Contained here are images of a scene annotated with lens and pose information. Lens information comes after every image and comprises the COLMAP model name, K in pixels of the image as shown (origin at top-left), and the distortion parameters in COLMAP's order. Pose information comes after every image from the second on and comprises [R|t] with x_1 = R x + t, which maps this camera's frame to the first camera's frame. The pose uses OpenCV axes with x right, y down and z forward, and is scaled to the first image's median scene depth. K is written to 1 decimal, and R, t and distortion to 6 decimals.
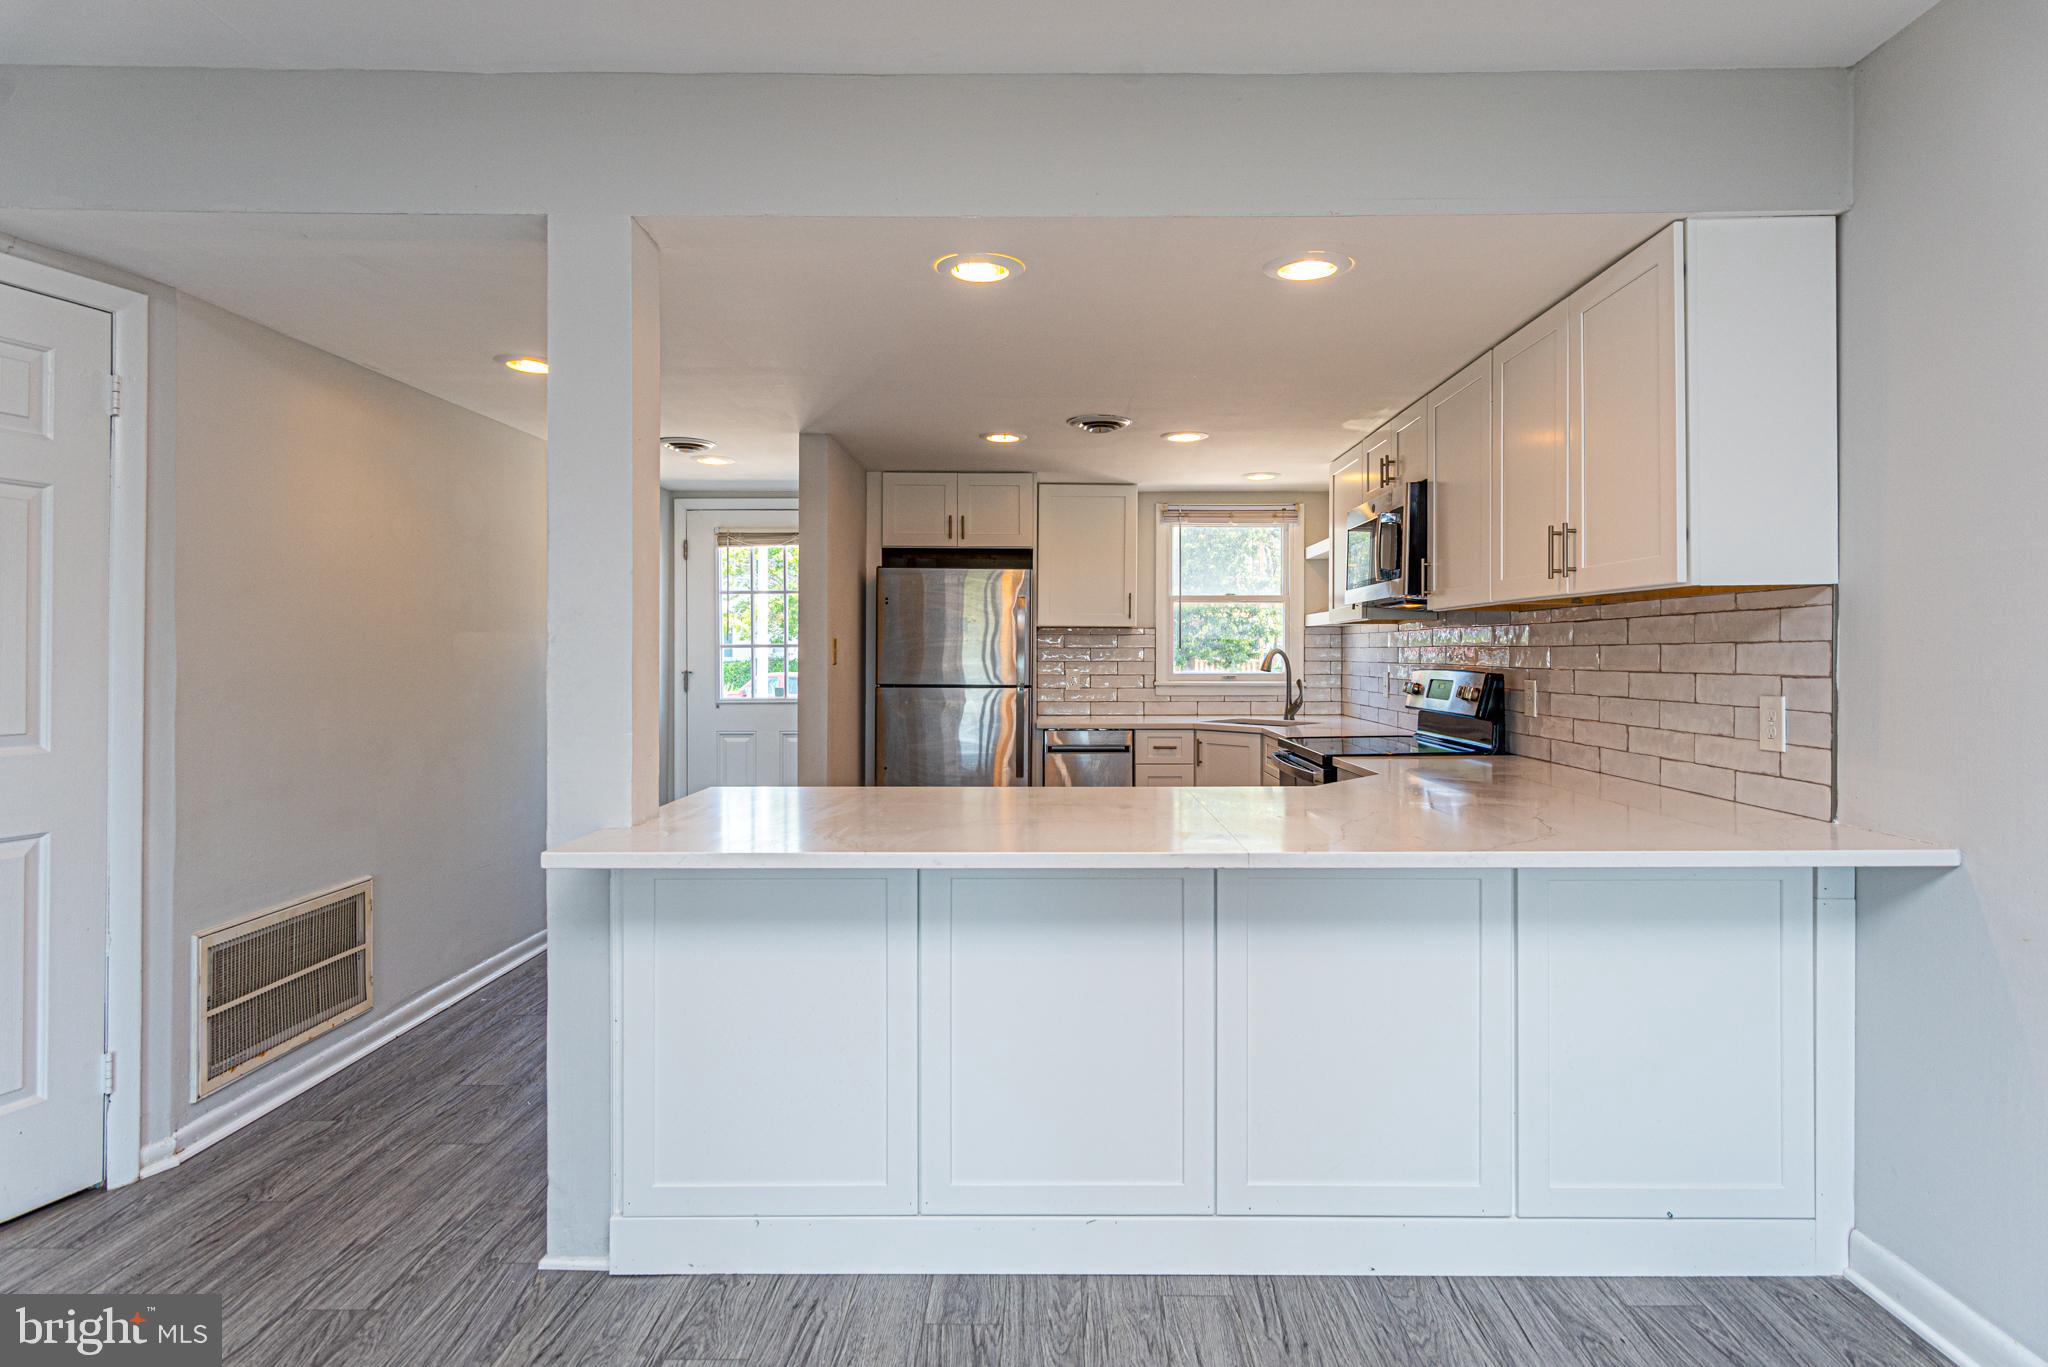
lens RADIAL K [[1021.8, 0, 1058.2], [0, 1021.8, 655.9], [0, 0, 1]] dist [0.001183, -0.000086]
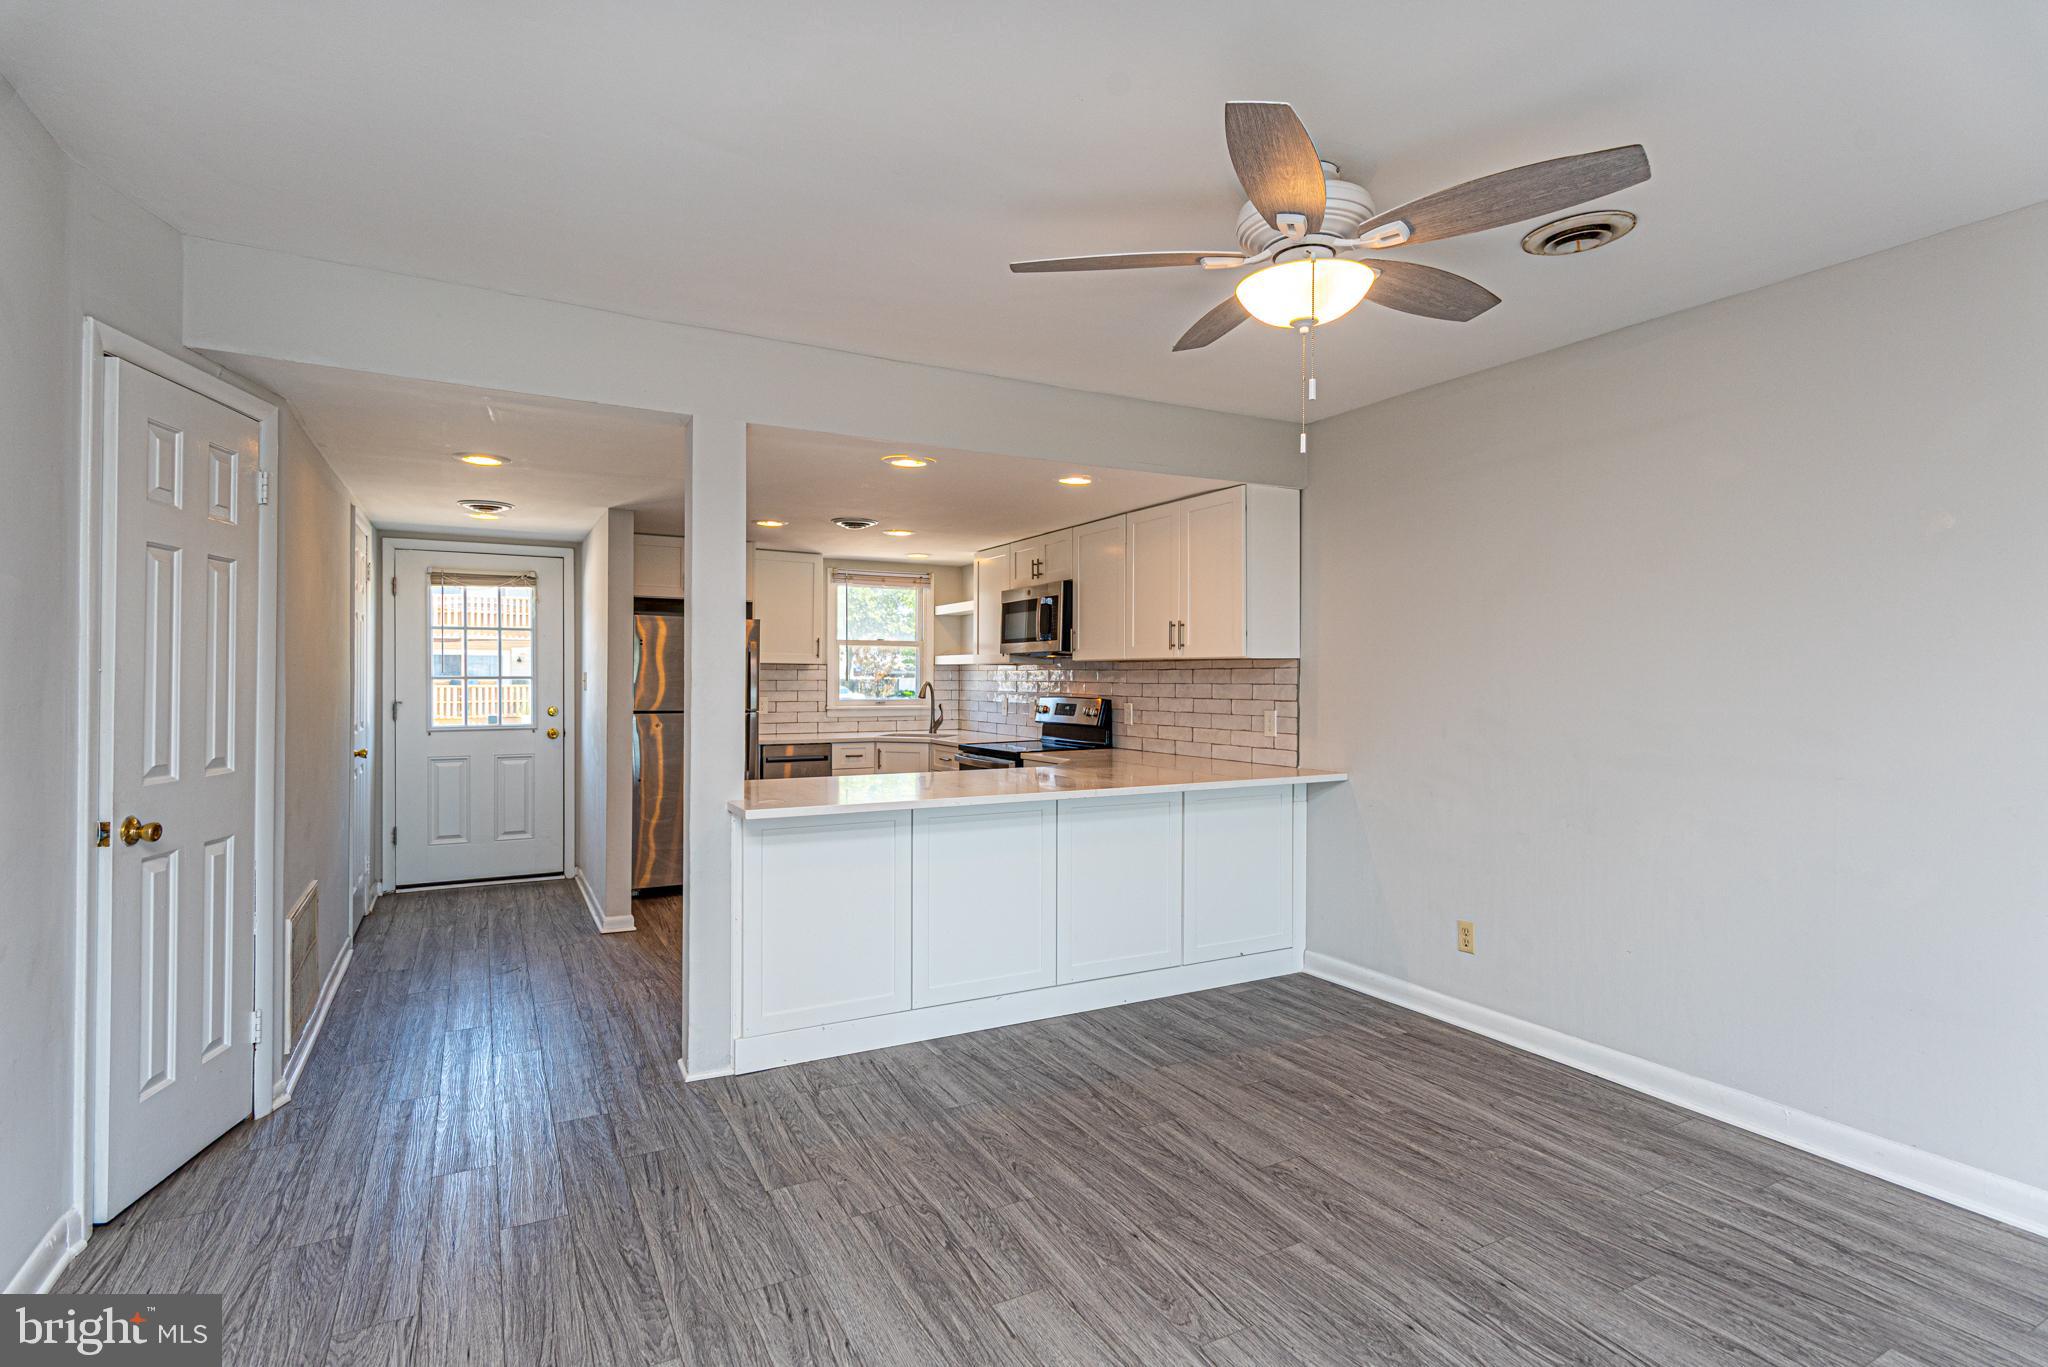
lens RADIAL K [[996.8, 0, 1023.8], [0, 996.8, 684.9], [0, 0, 1]] dist [0.001937, -0.000517]
pose [[0.879151, -0.000282, 0.476543, -0.352365], [-0.002123, 0.999988, 0.004508, -0.010124], [-0.476538, -0.004975, 0.879140, -0.270672]]
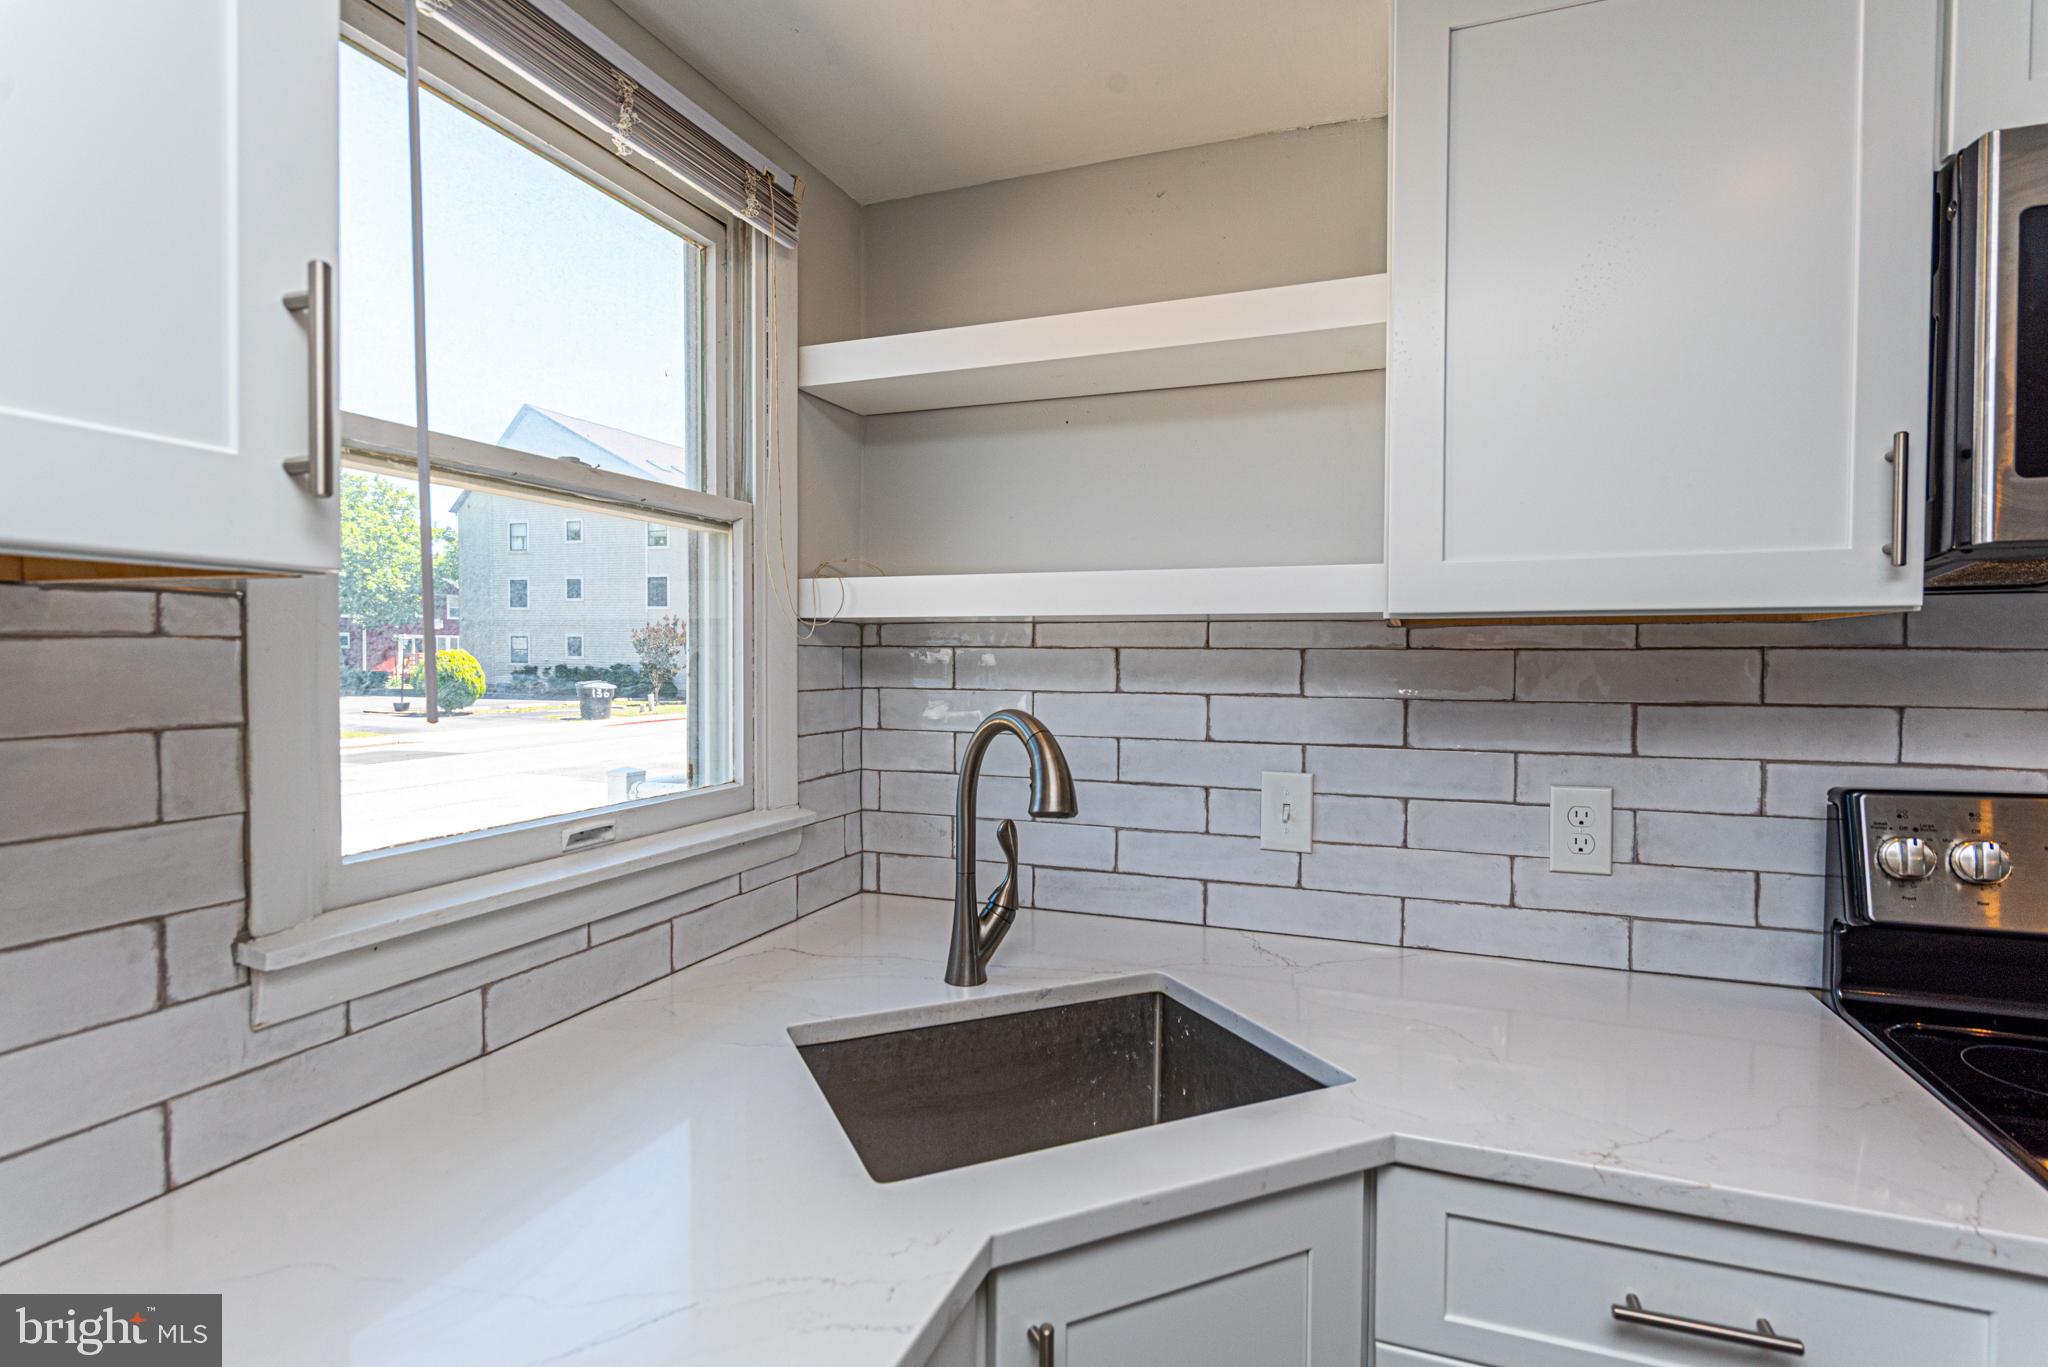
lens RADIAL K [[1006.9, 0, 1021.2], [0, 1006.9, 680.4], [0, 0, 1]] dist [-0.000339, -0.000150]
pose [[0.358684, -0.023466, 0.933164, -0.004985], [-0.001176, 0.999672, 0.025590, -0.022961], [-0.933458, -0.010277, 0.358539, 1.039945]]
